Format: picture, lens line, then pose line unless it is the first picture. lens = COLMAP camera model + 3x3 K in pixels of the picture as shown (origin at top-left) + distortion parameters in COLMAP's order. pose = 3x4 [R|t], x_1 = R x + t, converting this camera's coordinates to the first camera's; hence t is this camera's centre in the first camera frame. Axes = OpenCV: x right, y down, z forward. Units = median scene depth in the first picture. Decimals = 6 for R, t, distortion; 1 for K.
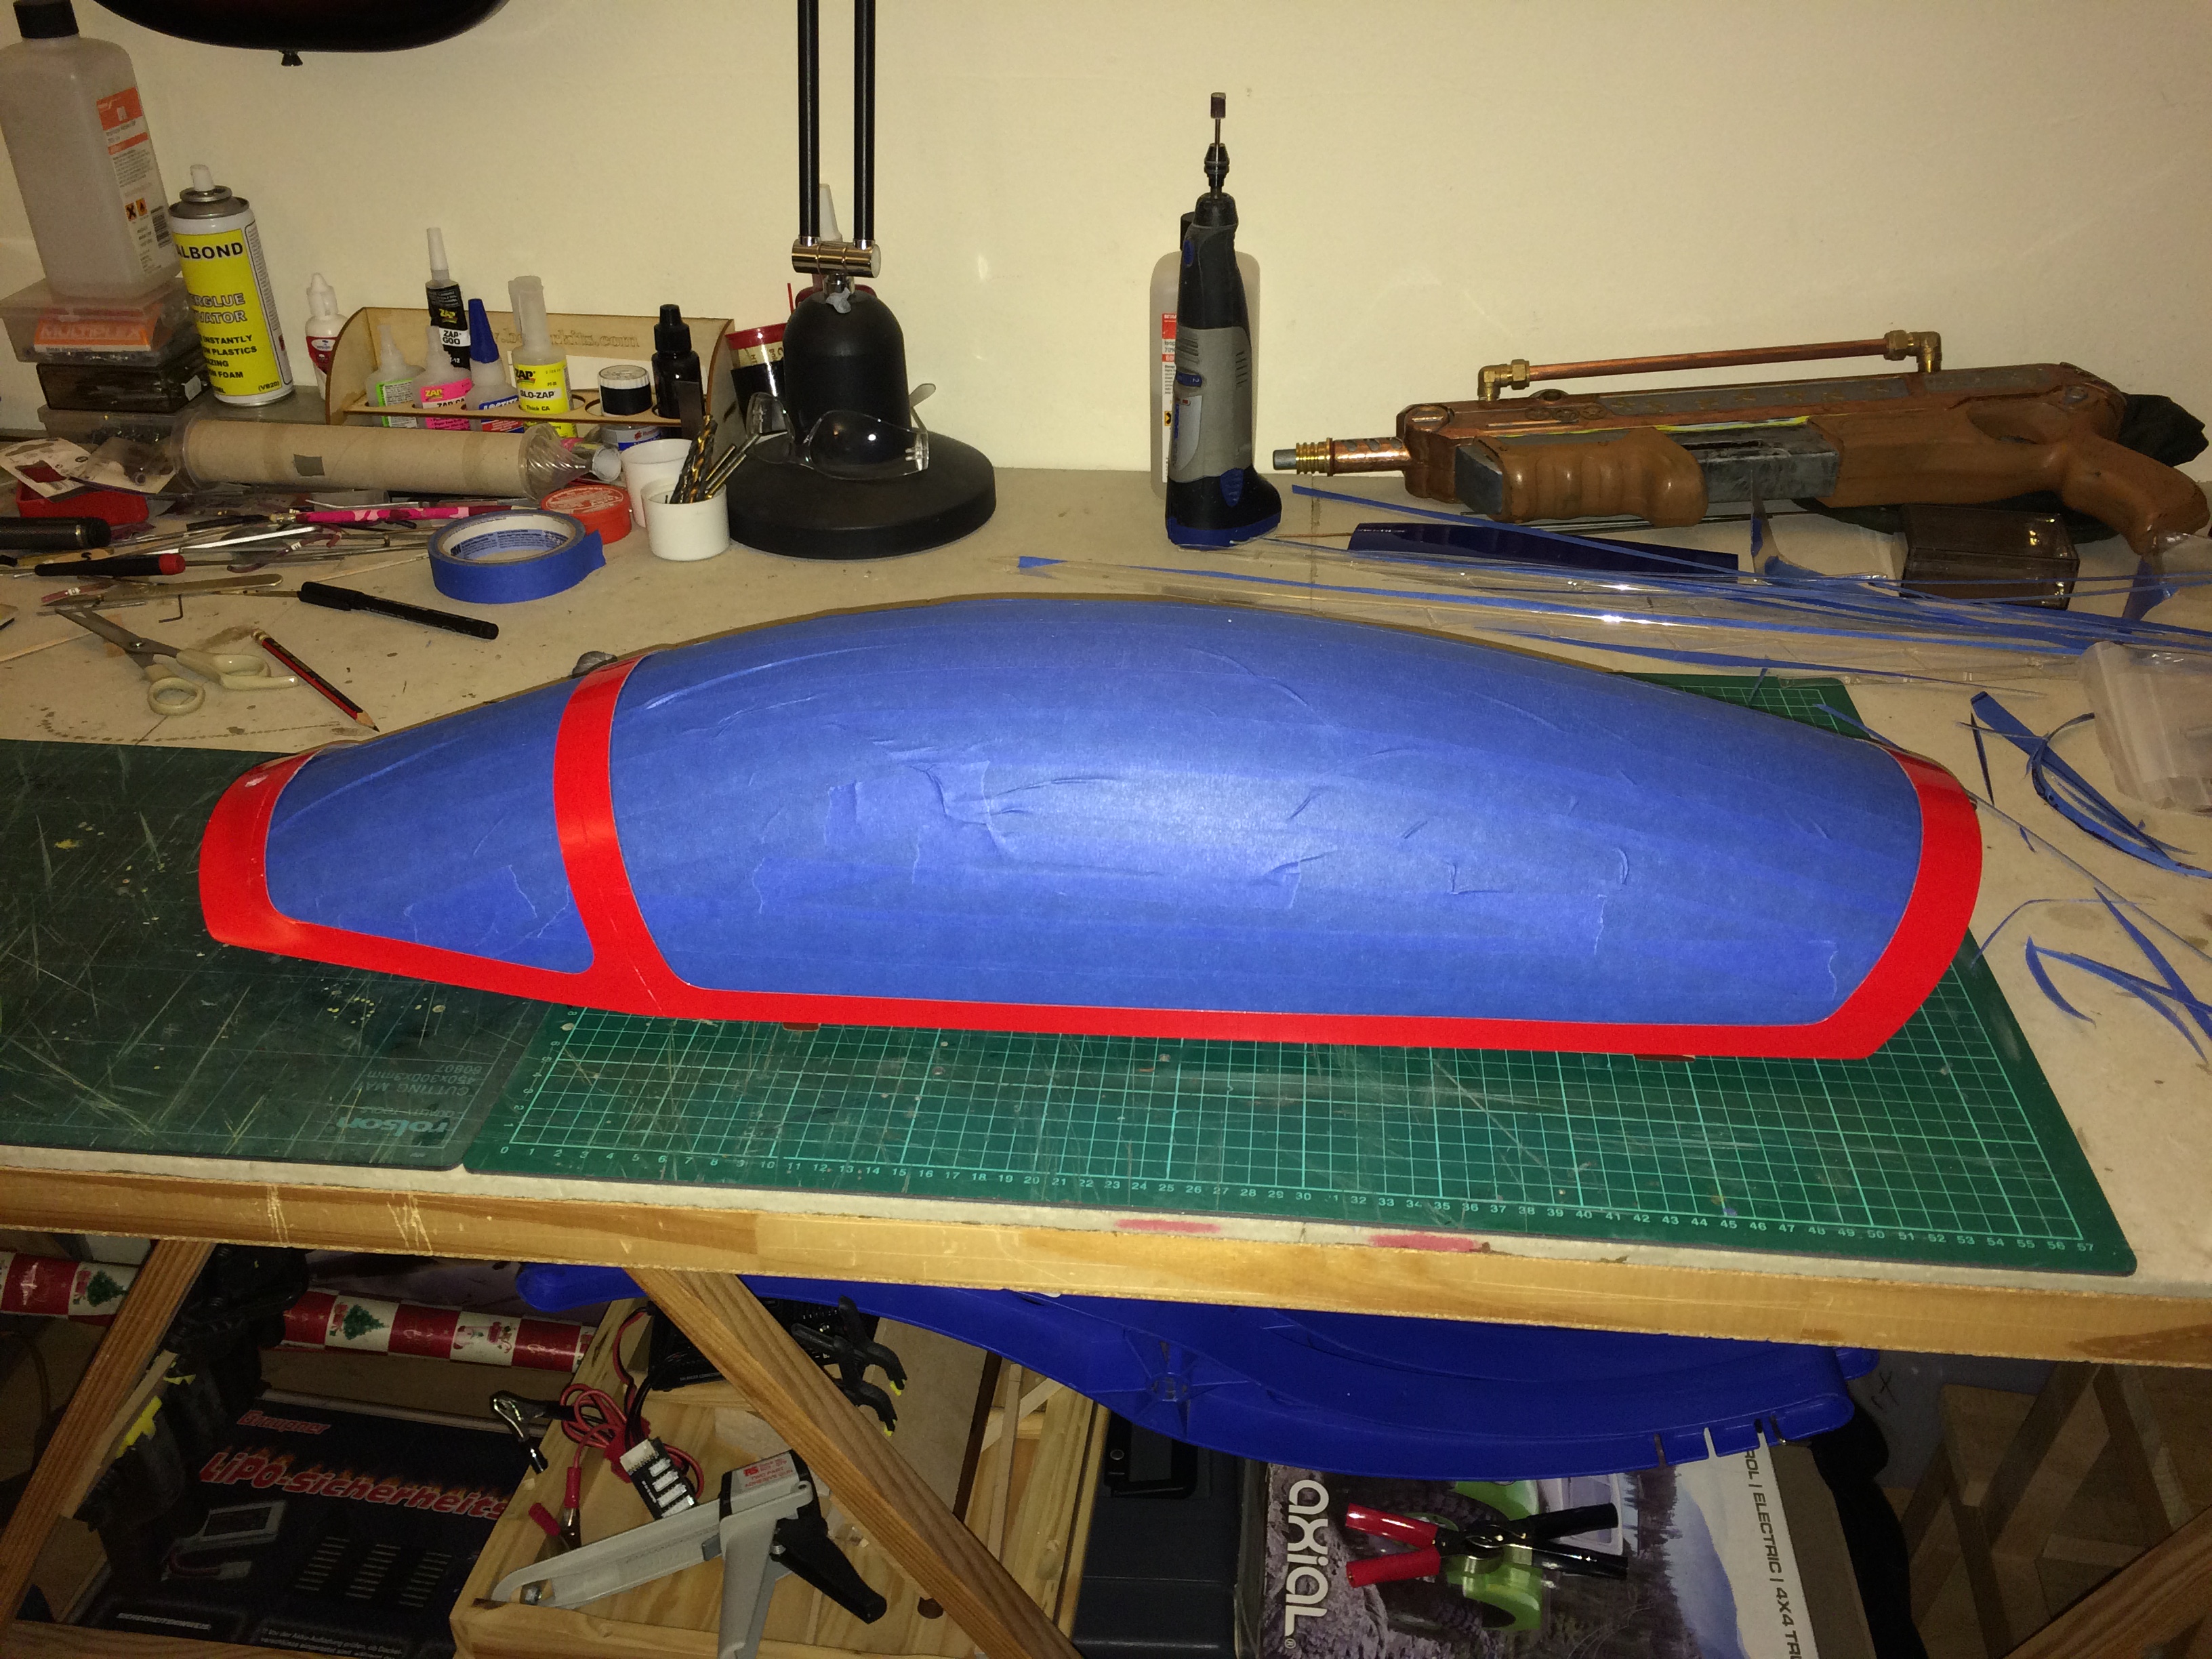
lens RADIAL K [[1879.5, 0, 1106.0], [0, 1879.5, 829.5], [0, 0, 1]] dist [0.096805, -0.121885]
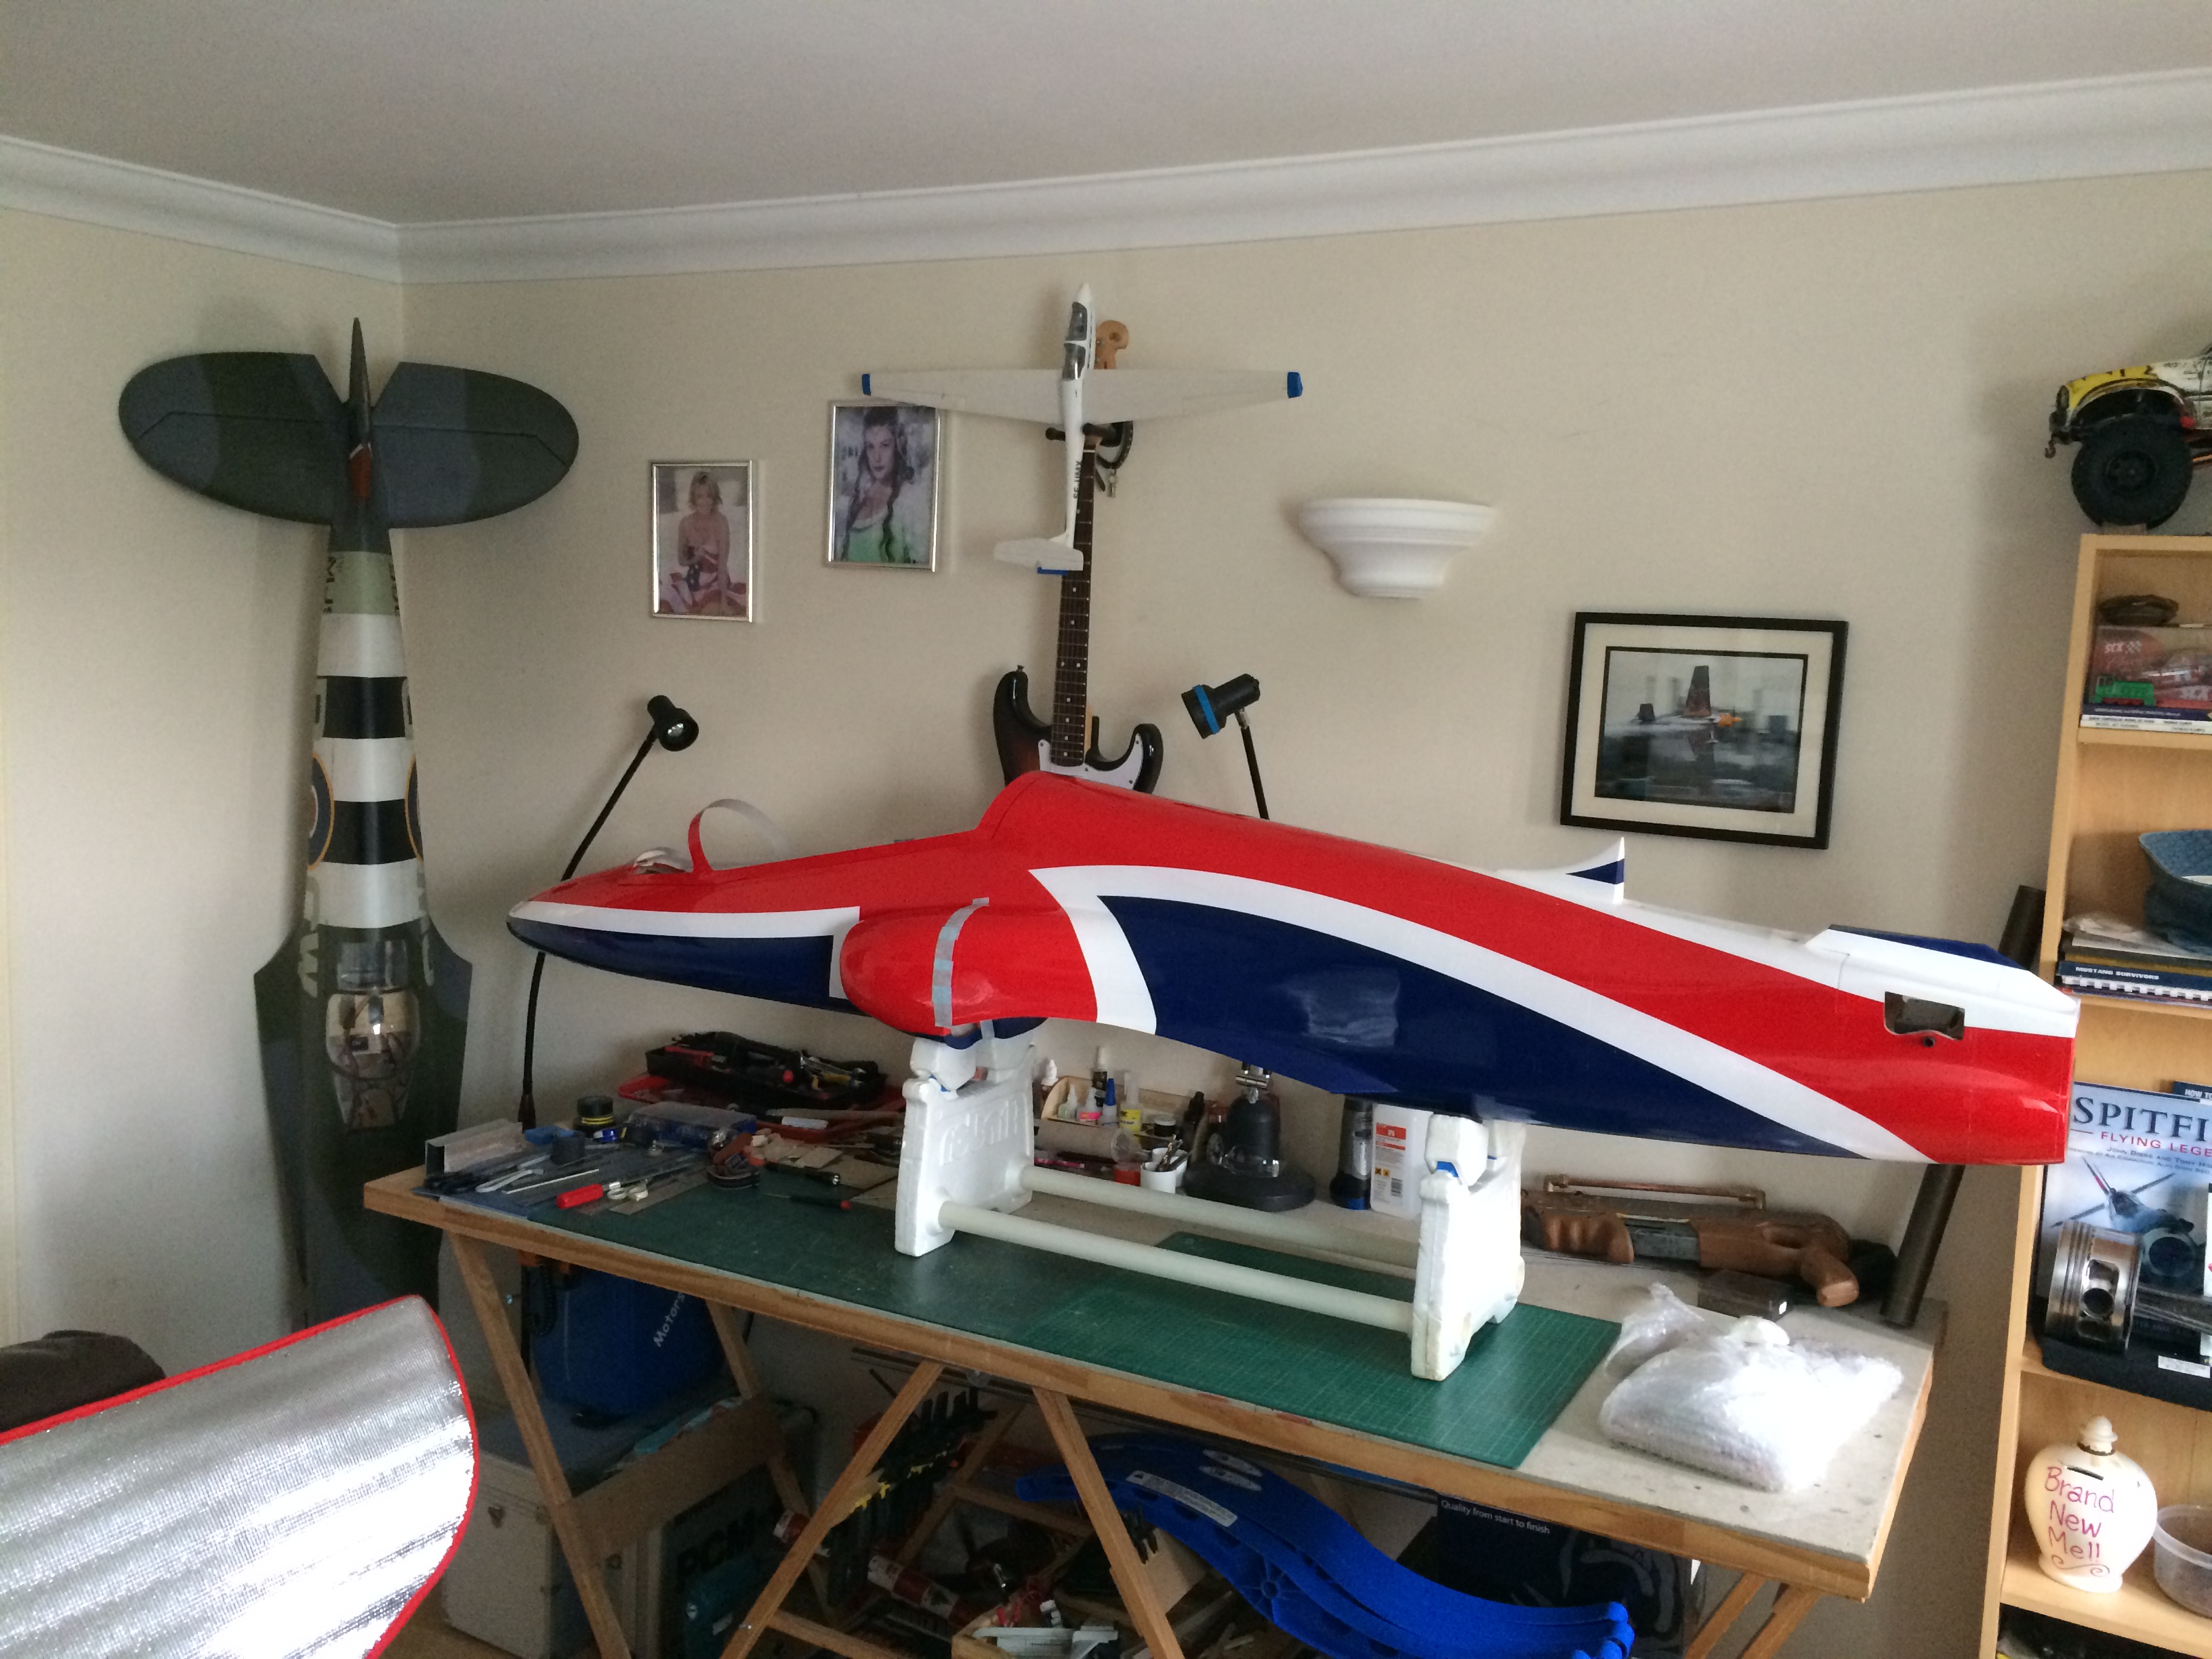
lens RADIAL K [[1879.5, 0, 1106.0], [0, 1879.5, 829.5], [0, 0, 1]] dist [0.096805, -0.121885]
pose [[0.922955, 0.080823, -0.376327, 0.695057], [-0.226037, 0.905170, -0.359964, 0.373563], [0.311547, 0.417294, 0.853700, -1.481274]]
